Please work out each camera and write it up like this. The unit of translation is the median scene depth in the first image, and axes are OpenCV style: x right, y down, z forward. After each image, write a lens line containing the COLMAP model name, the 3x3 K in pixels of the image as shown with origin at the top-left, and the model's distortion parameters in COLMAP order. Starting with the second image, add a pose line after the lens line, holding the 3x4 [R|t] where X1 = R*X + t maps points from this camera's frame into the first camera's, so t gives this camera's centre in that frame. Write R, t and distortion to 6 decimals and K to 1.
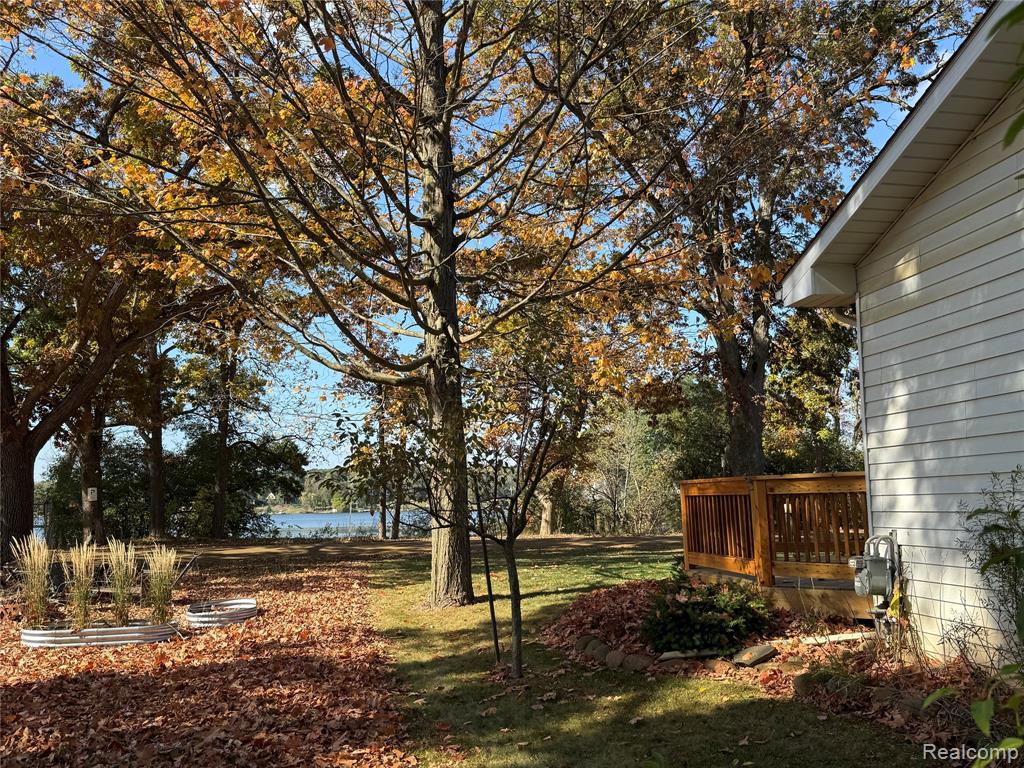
lens RADIAL K [[913.9, 0, 512.0], [0, 913.9, 384.0], [0, 0, 1]] dist [0.112888, -0.001112]
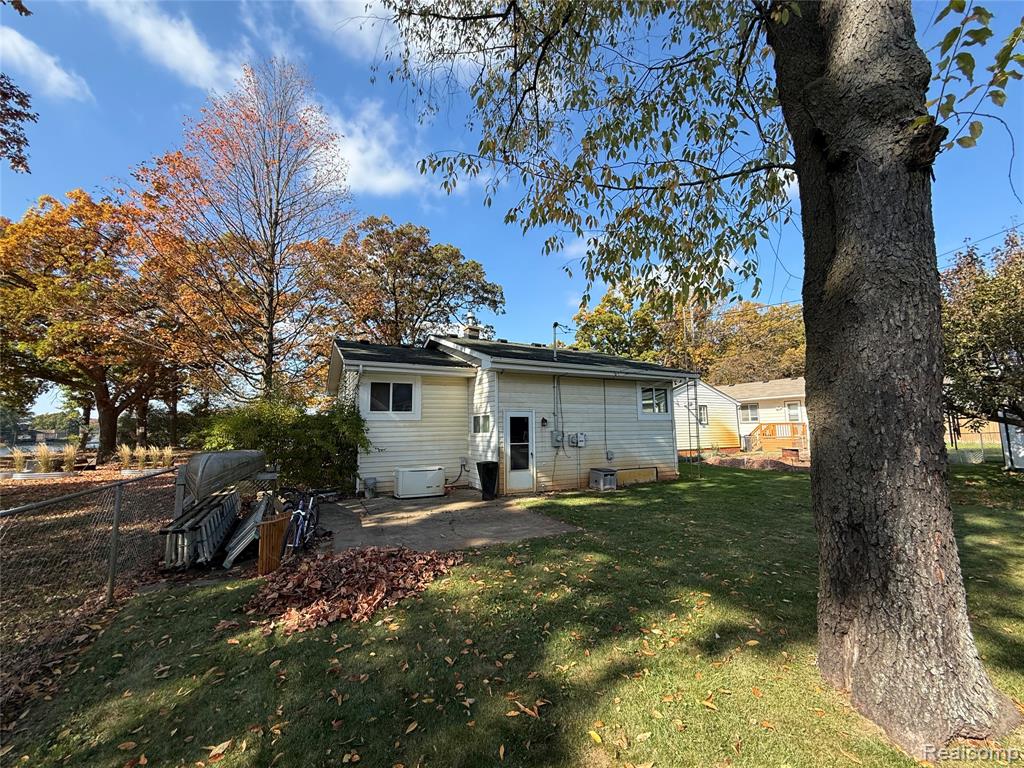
lens RADIAL K [[406.3, 0, 512.0], [0, 406.3, 384.0], [0, 0, 1]] dist [0.000371, -0.000087]
pose [[0.948629, 0.035720, 0.314368, 0.116905], [-0.040026, 0.999172, 0.007248, -0.043045], [-0.313848, -0.019458, 0.949274, -0.278111]]
